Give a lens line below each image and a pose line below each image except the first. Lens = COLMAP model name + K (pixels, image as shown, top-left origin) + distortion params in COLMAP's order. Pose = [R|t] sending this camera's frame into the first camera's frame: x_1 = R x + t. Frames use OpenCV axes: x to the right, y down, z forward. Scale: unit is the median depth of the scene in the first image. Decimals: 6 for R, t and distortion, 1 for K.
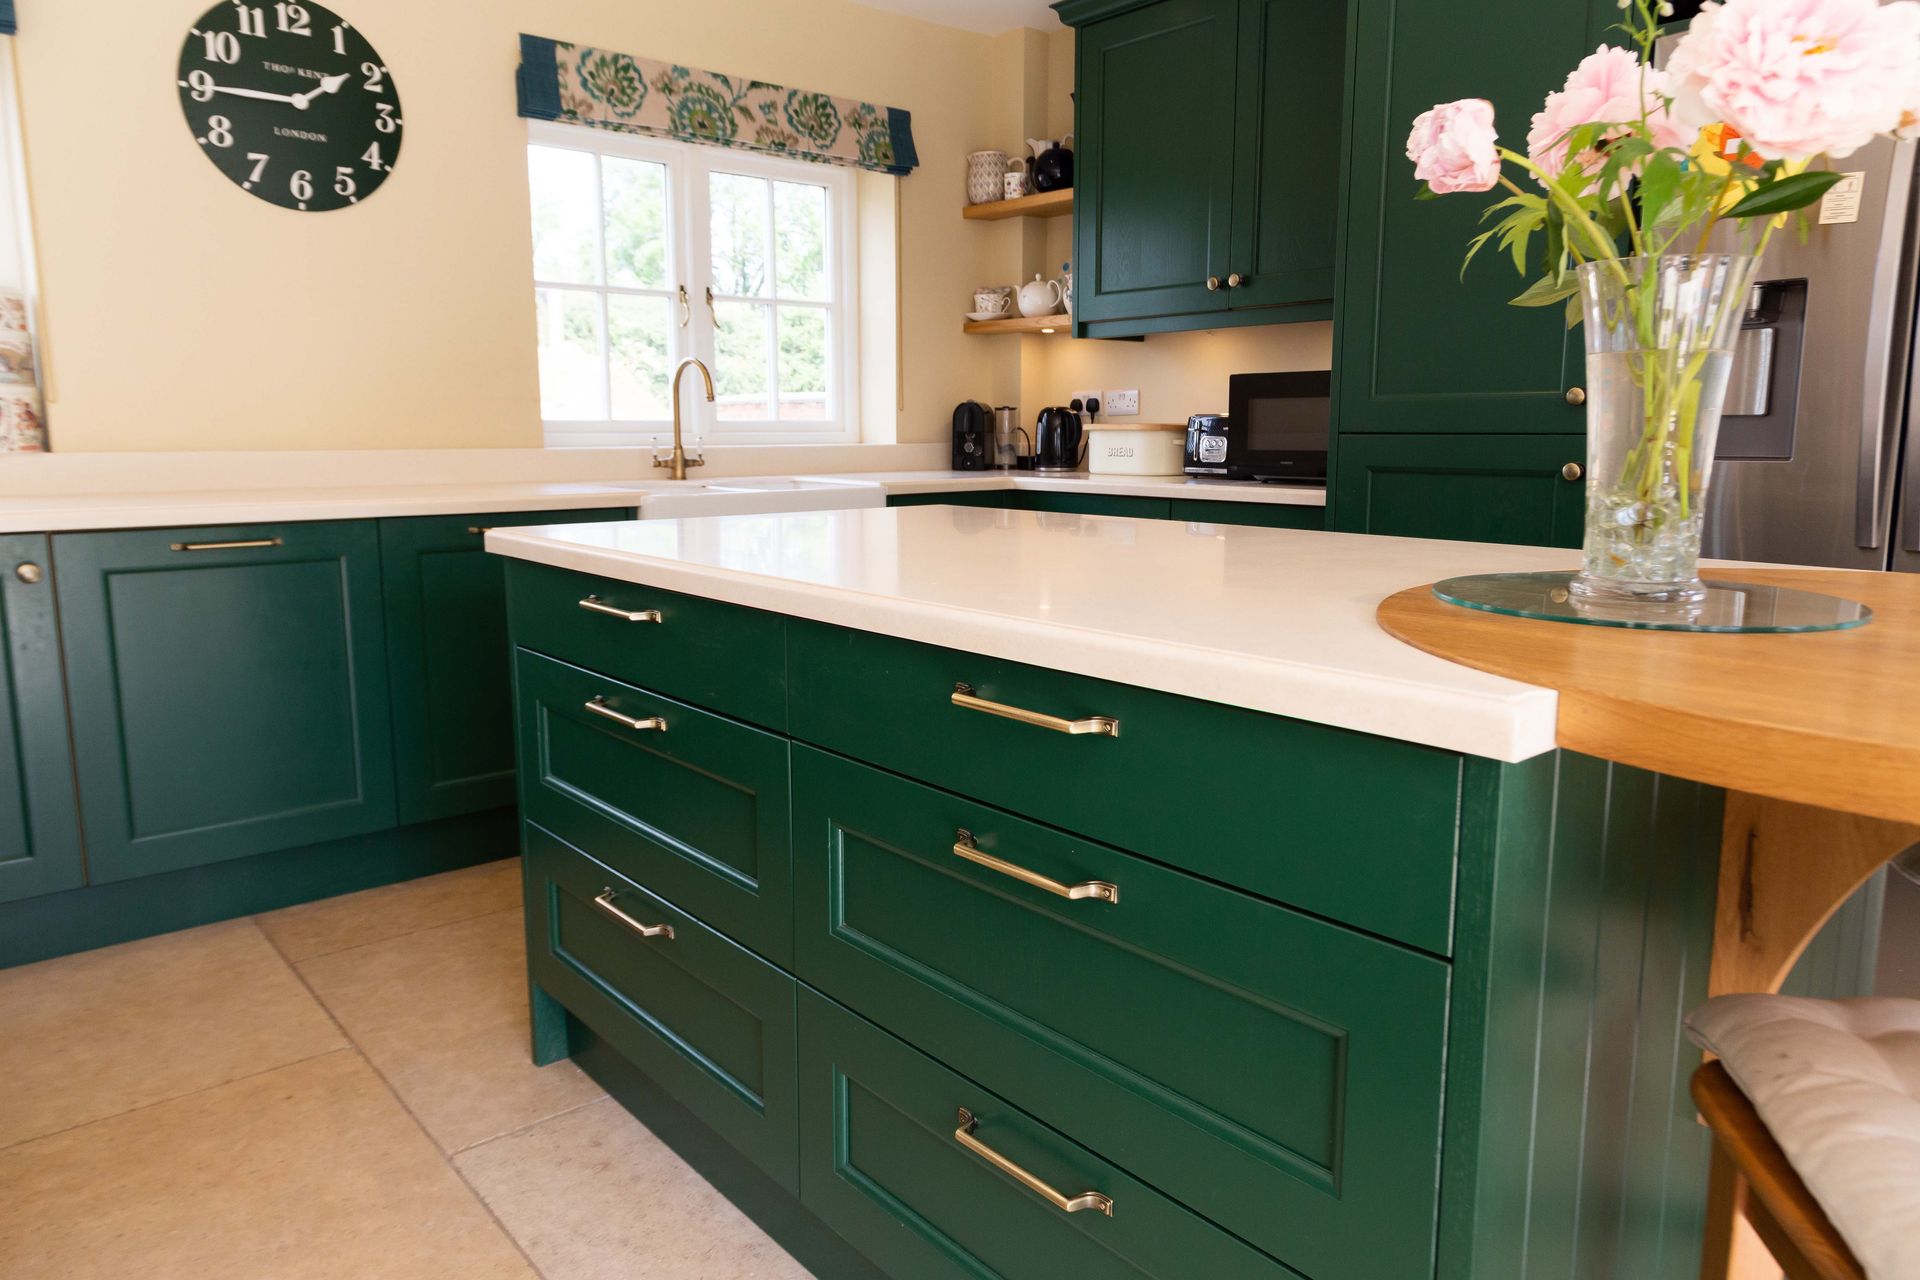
lens RADIAL K [[1236.3, 0, 960.2], [0, 1236.3, 611.5], [0, 0, 1]] dist [0.029461, 0.006782]
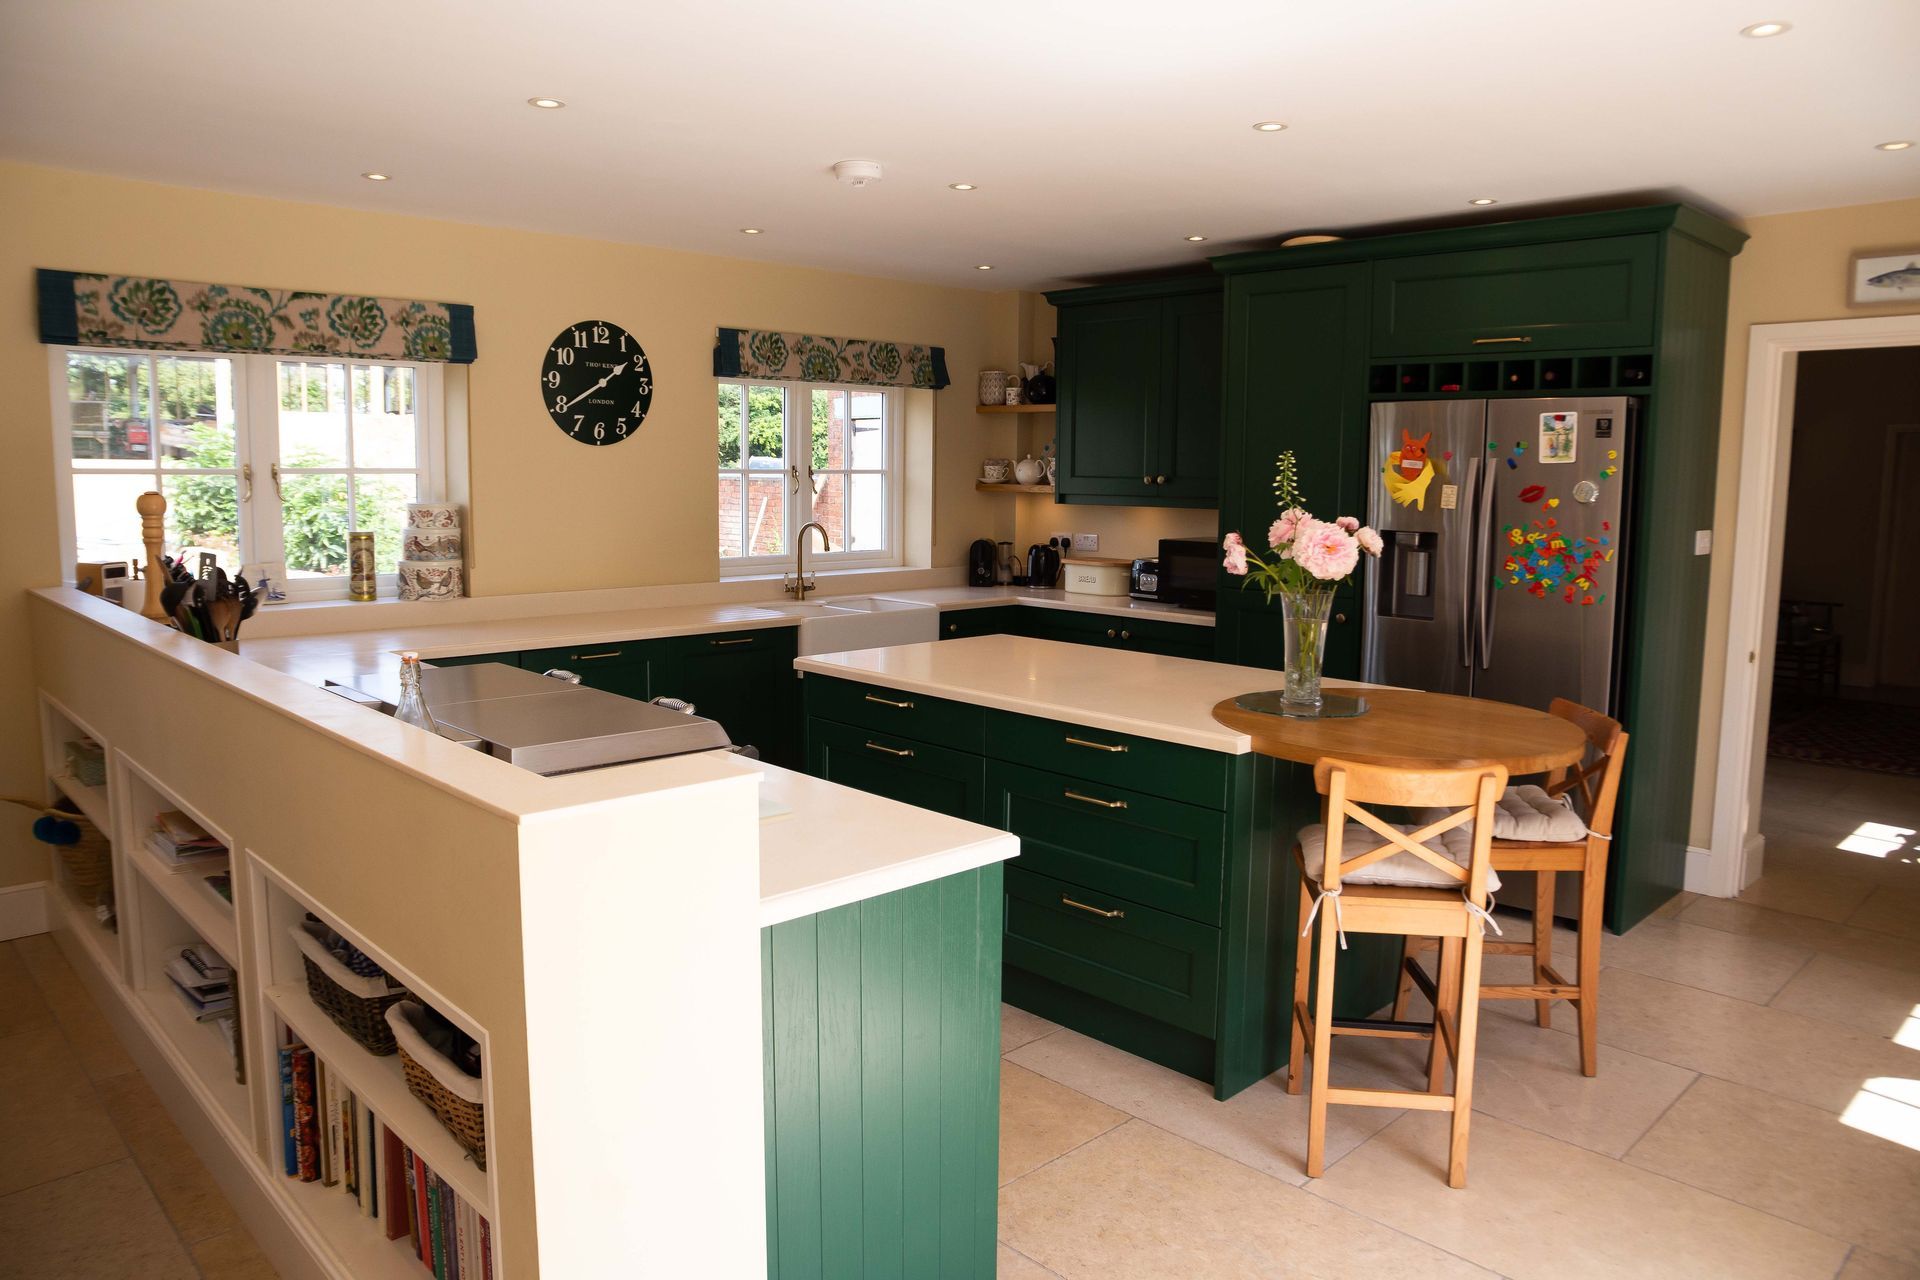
lens RADIAL K [[1236.3, 0, 957.2], [0, 1236.3, 620.2], [0, 0, 1]] dist [0.029461, 0.006782]
pose [[0.998427, 0.002214, 0.056031, -0.132151], [-0.000401, 0.999477, -0.032337, -0.035229], [-0.056073, 0.032264, 0.997905, -0.578913]]
